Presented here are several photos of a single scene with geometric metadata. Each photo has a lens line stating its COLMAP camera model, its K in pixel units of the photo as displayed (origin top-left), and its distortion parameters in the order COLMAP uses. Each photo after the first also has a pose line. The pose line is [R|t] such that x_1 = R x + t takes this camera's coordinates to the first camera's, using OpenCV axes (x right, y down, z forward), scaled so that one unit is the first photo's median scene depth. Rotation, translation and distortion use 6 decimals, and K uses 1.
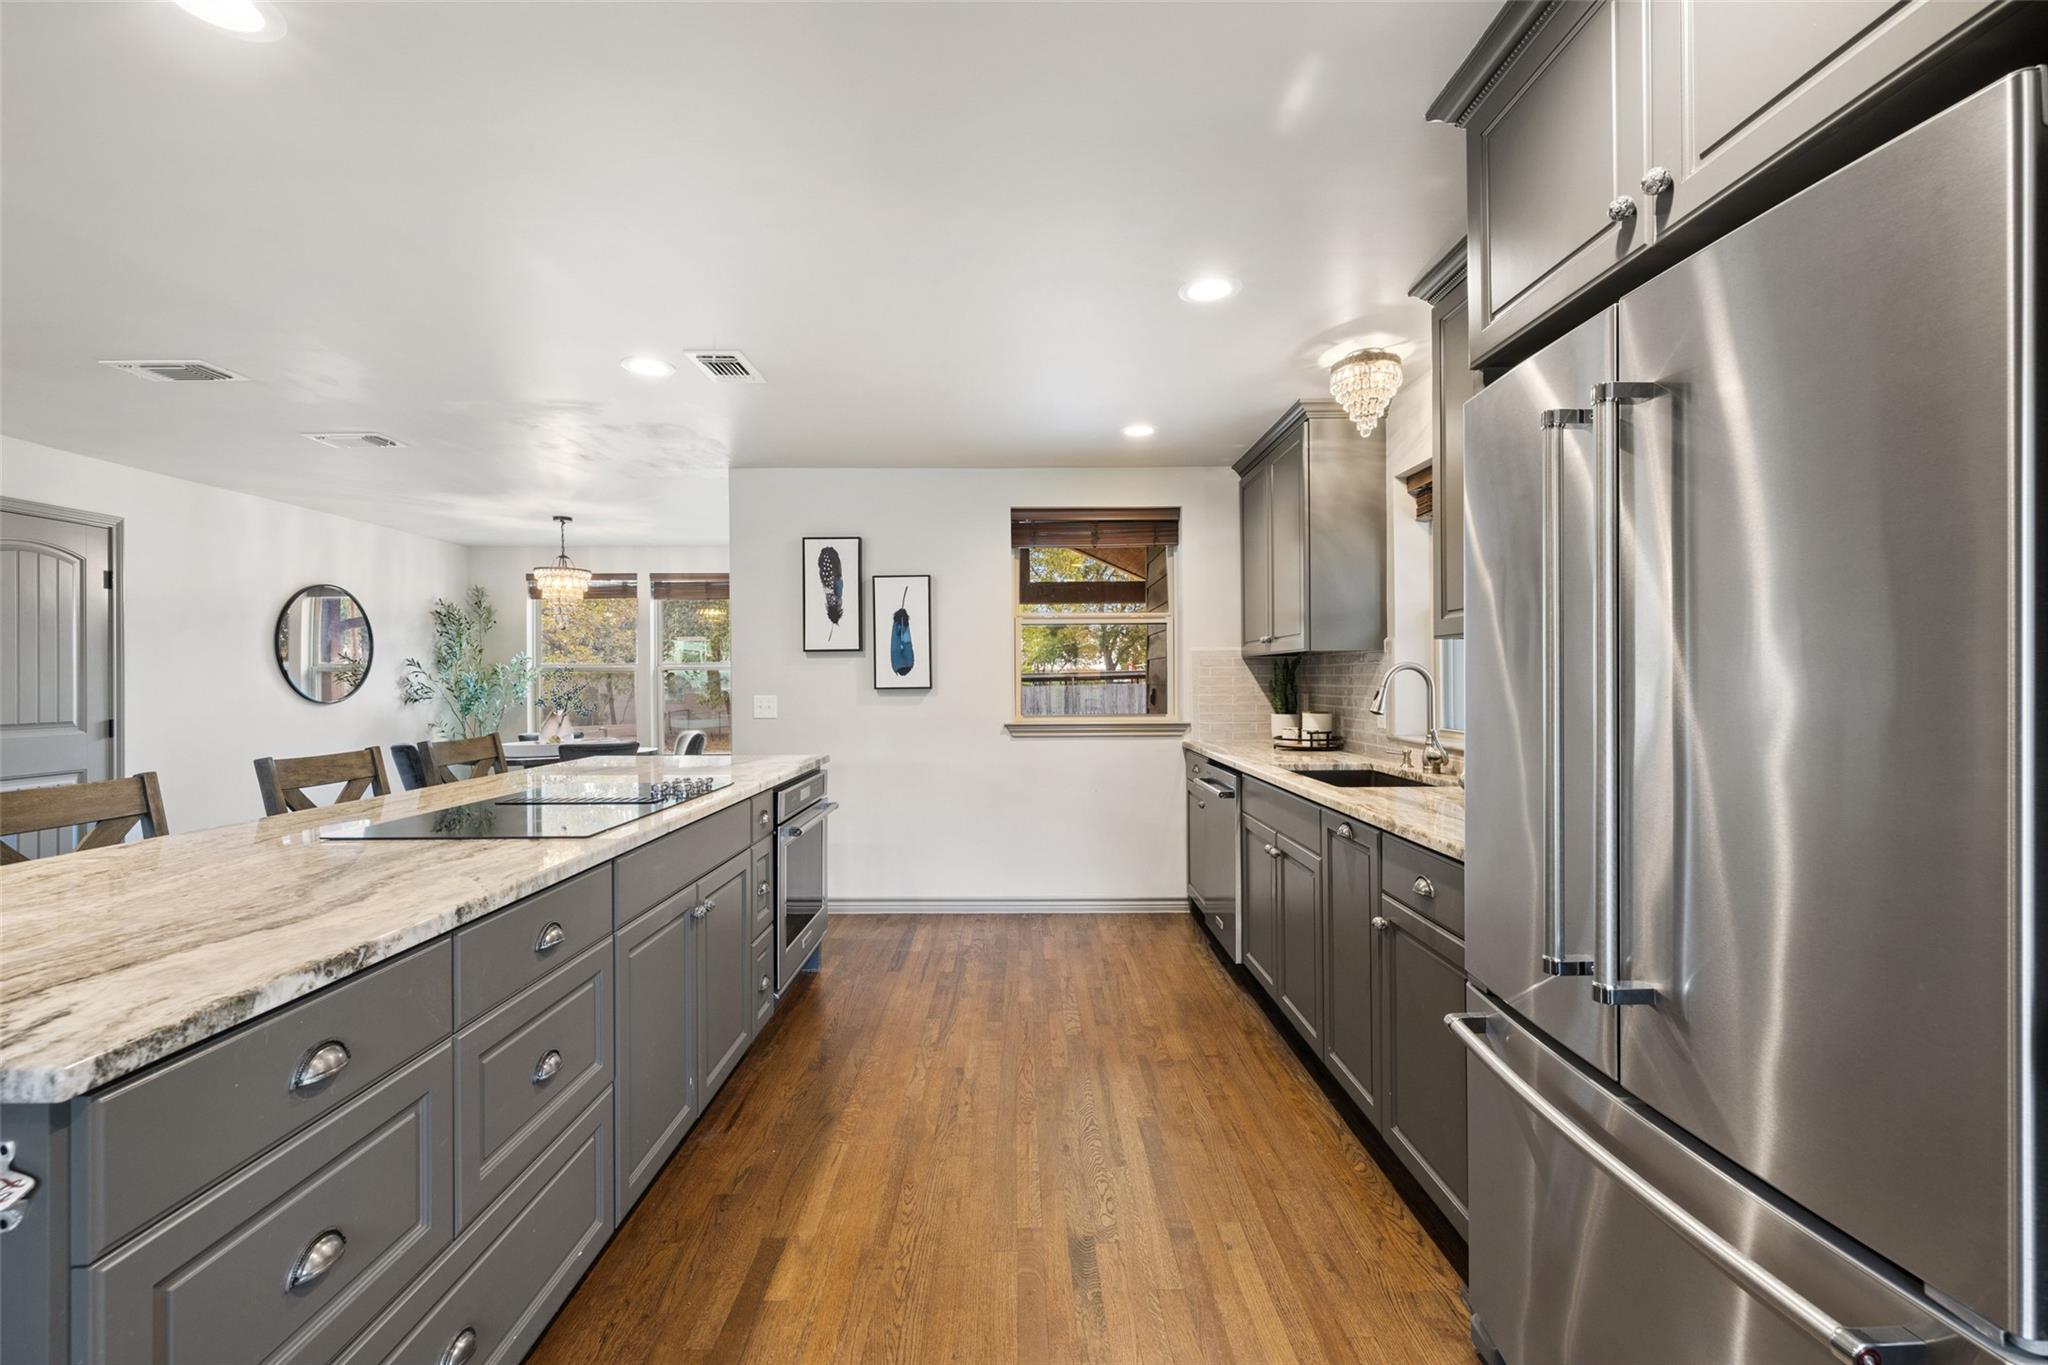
lens RADIAL K [[856.7, 0, 1019.2], [0, 856.7, 679.5], [0, 0, 1]] dist [0.000387, 0.000633]
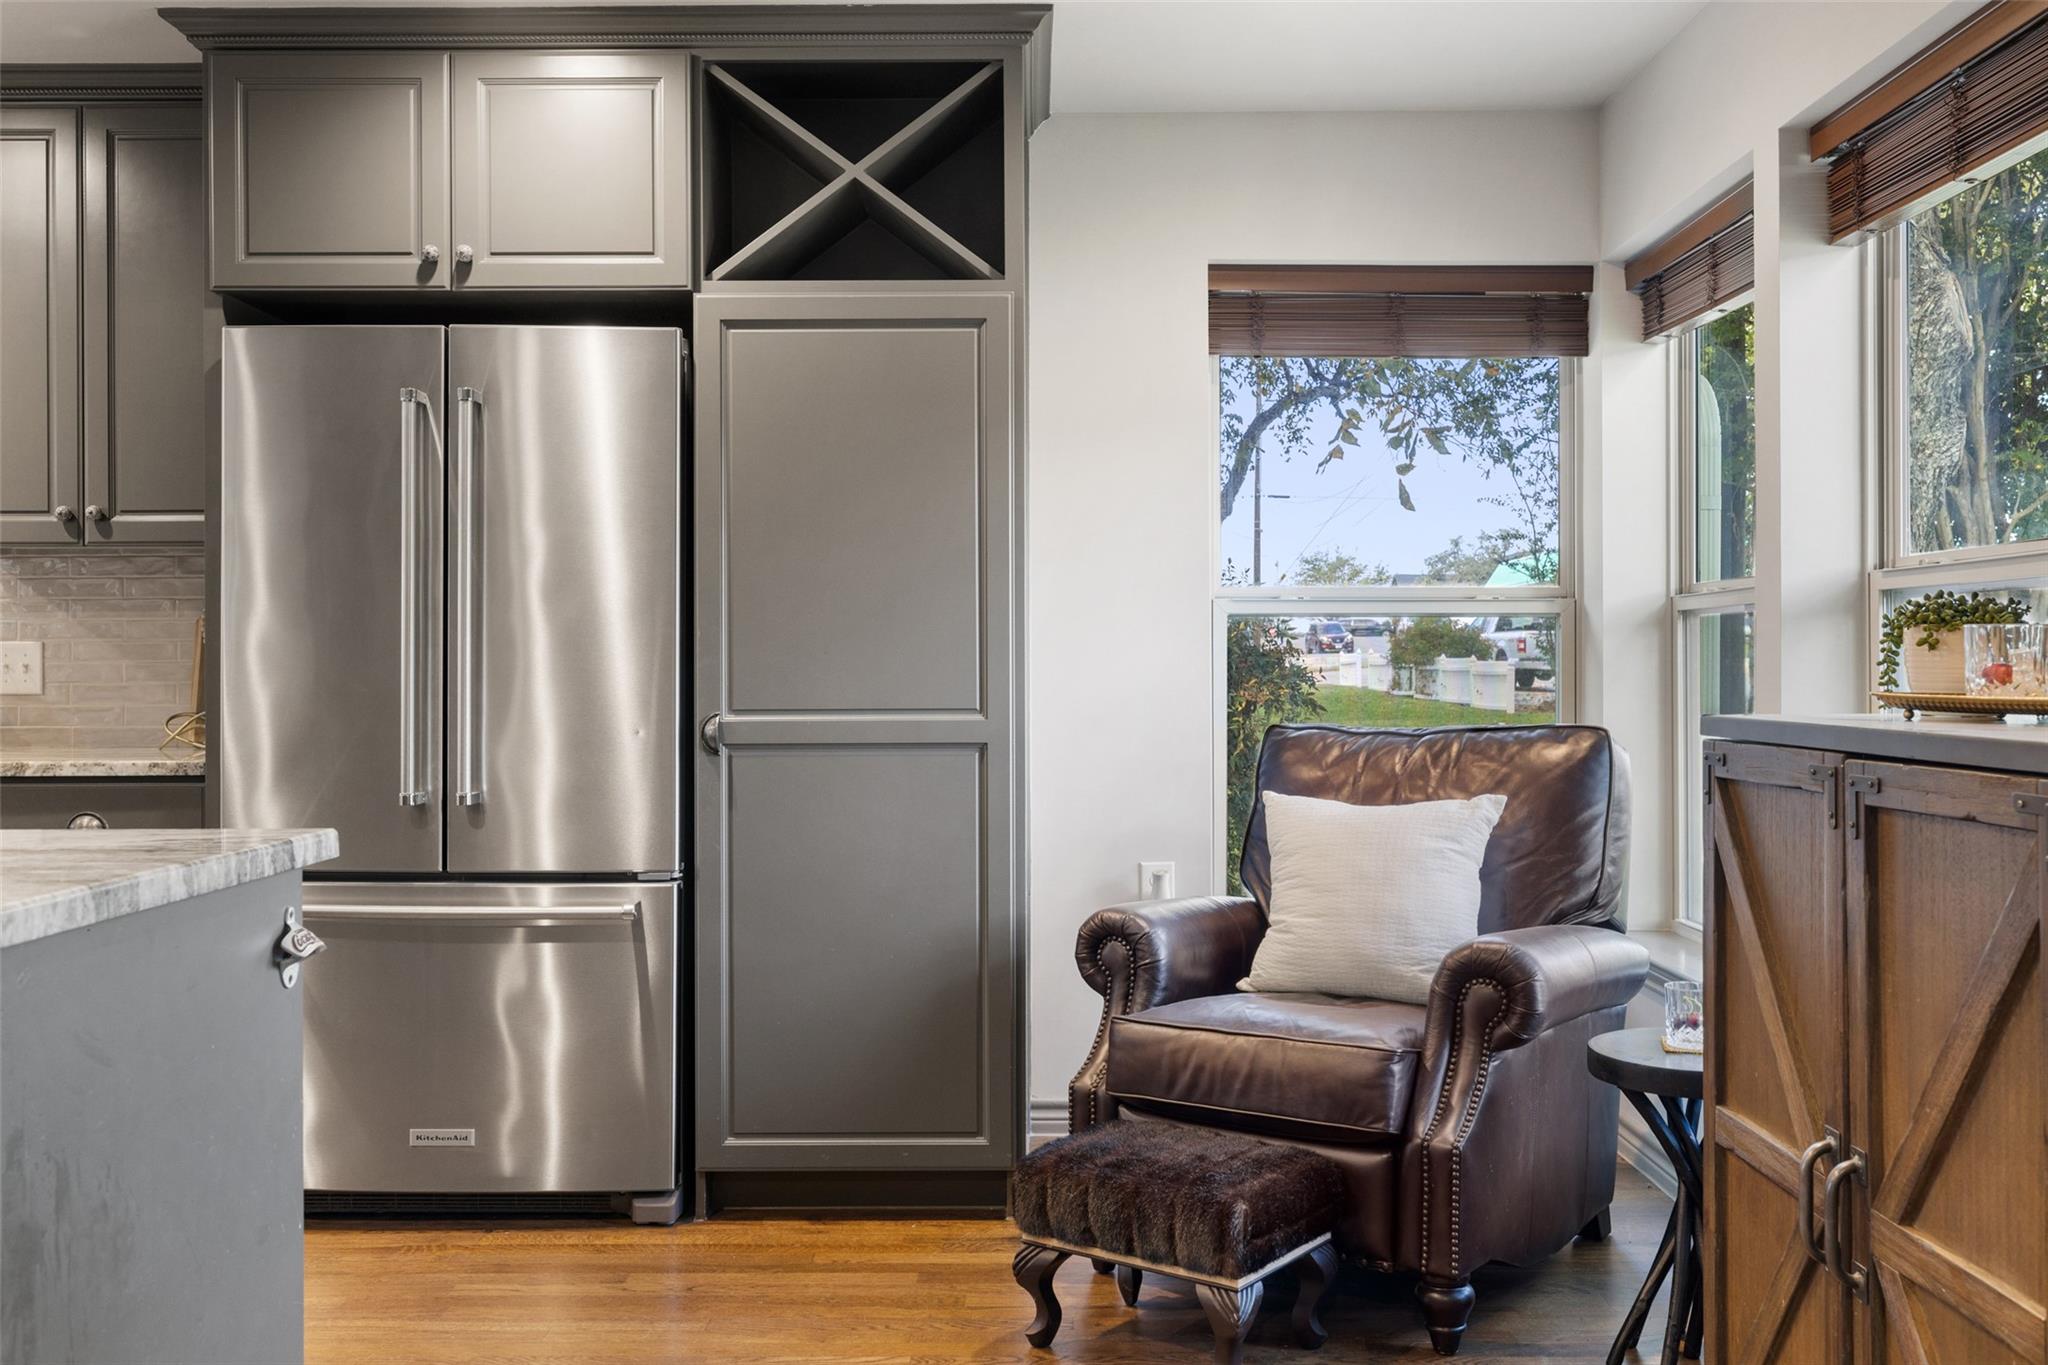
lens RADIAL K [[1814.4, 0, 1020.9], [0, 1814.4, 671.9], [0, 0, 1]] dist [-0.011240, 0.012351]
pose [[0.017097, 0.008392, 0.999819, -0.760555], [0.006027, 0.999946, -0.008496, 0.057829], [-0.999836, 0.006171, 0.017046, -0.007838]]
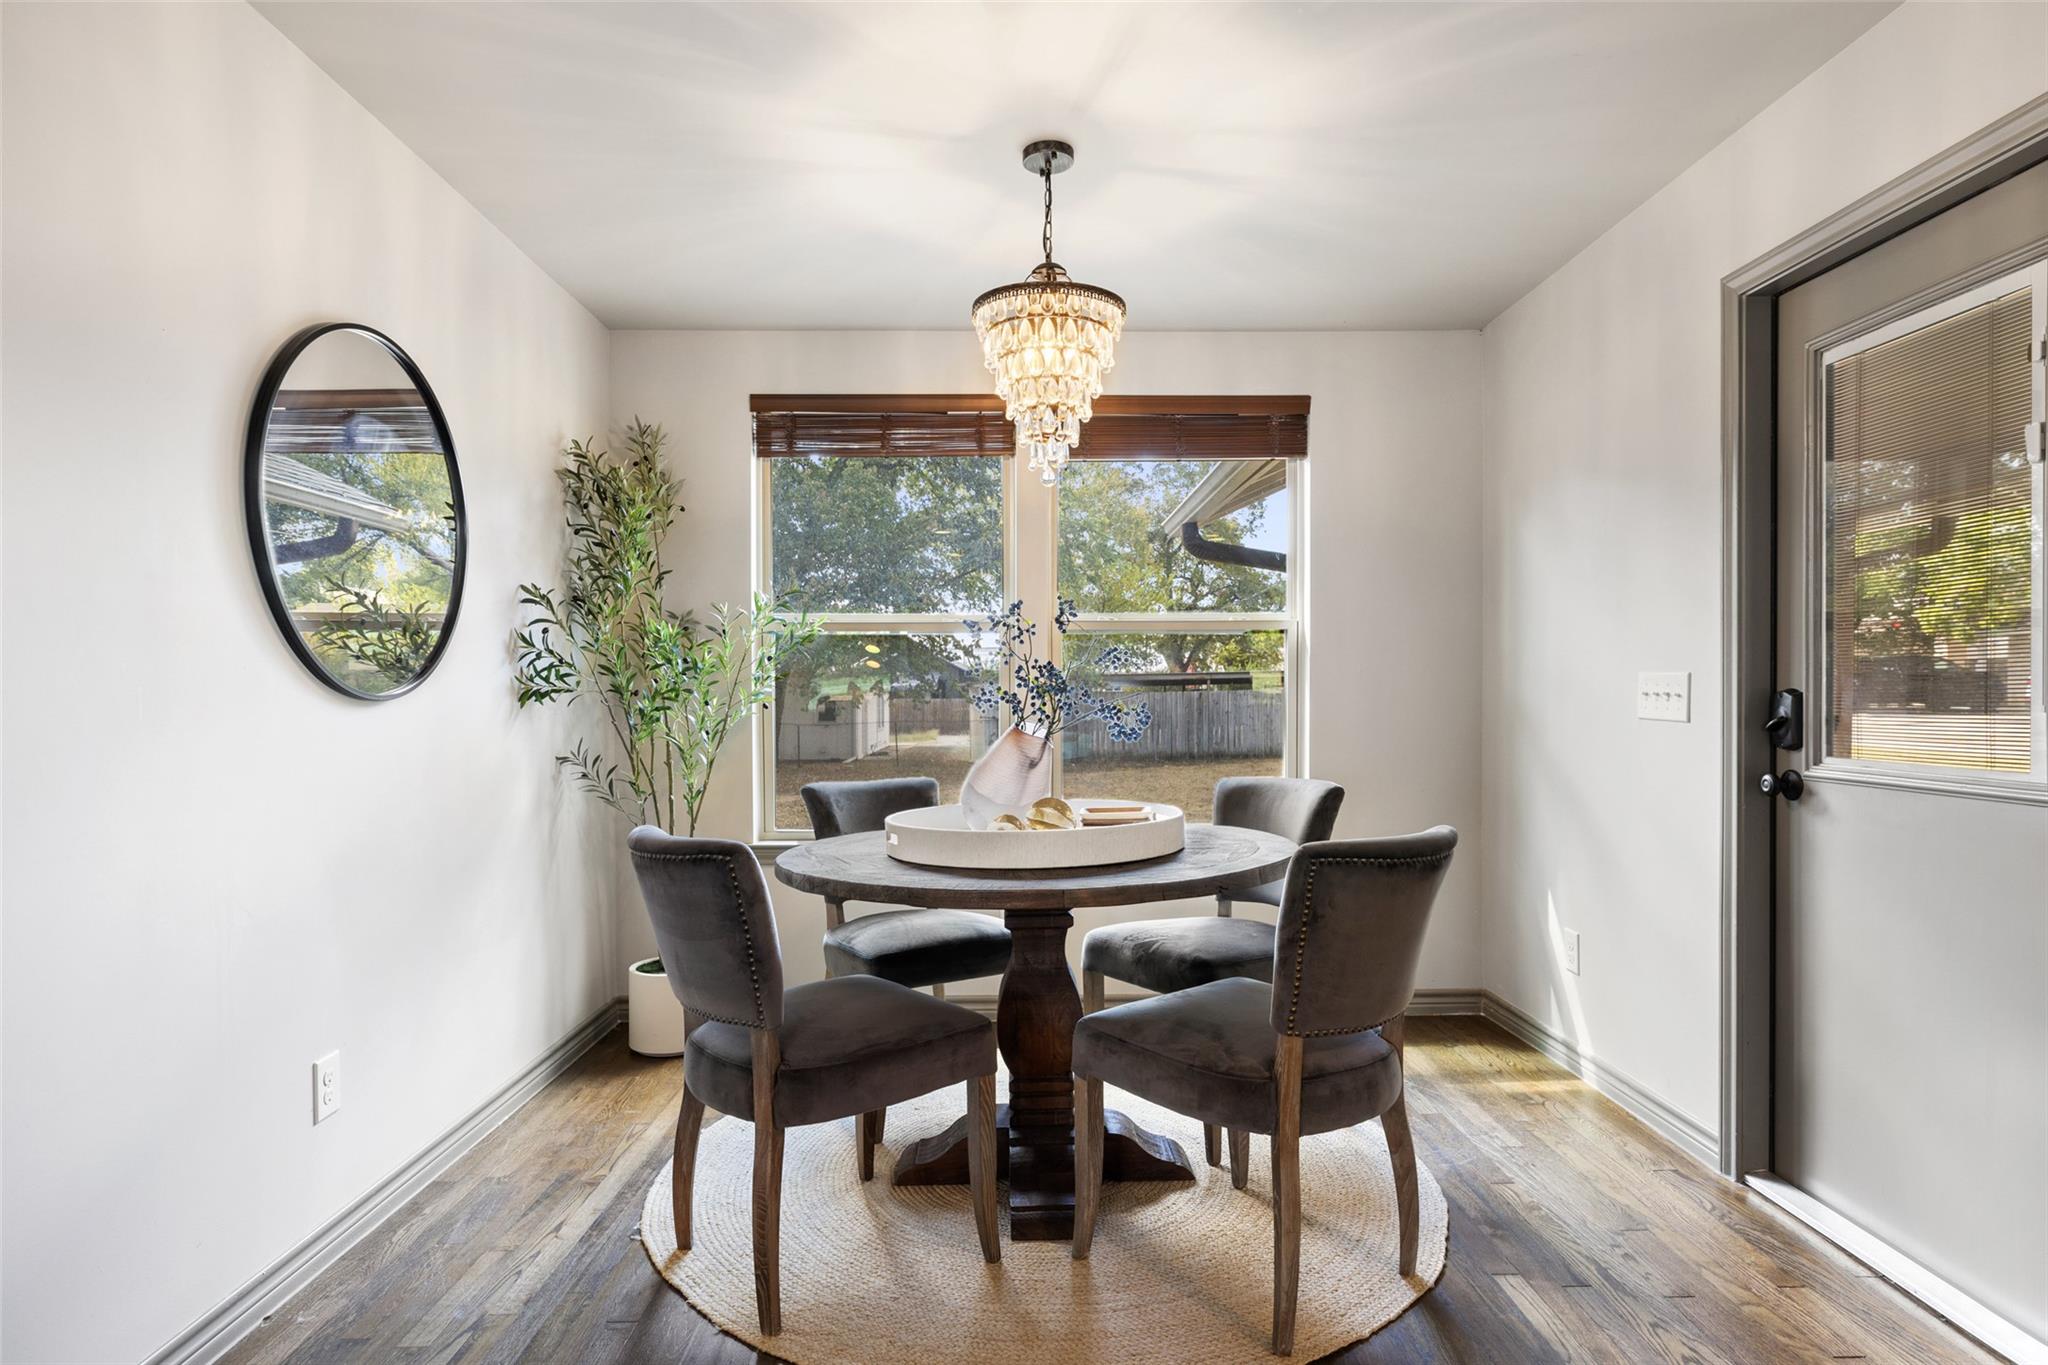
lens RADIAL K [[1117.0, 0, 1032.2], [0, 1117.0, 685.2], [0, 0, 1]] dist [-0.002572, -0.000142]
pose [[0.999803, 0.002449, 0.019713, -0.910370], [-0.002422, 0.999996, -0.001369, 0.036232], [-0.019716, 0.001321, 0.999805, 0.923659]]
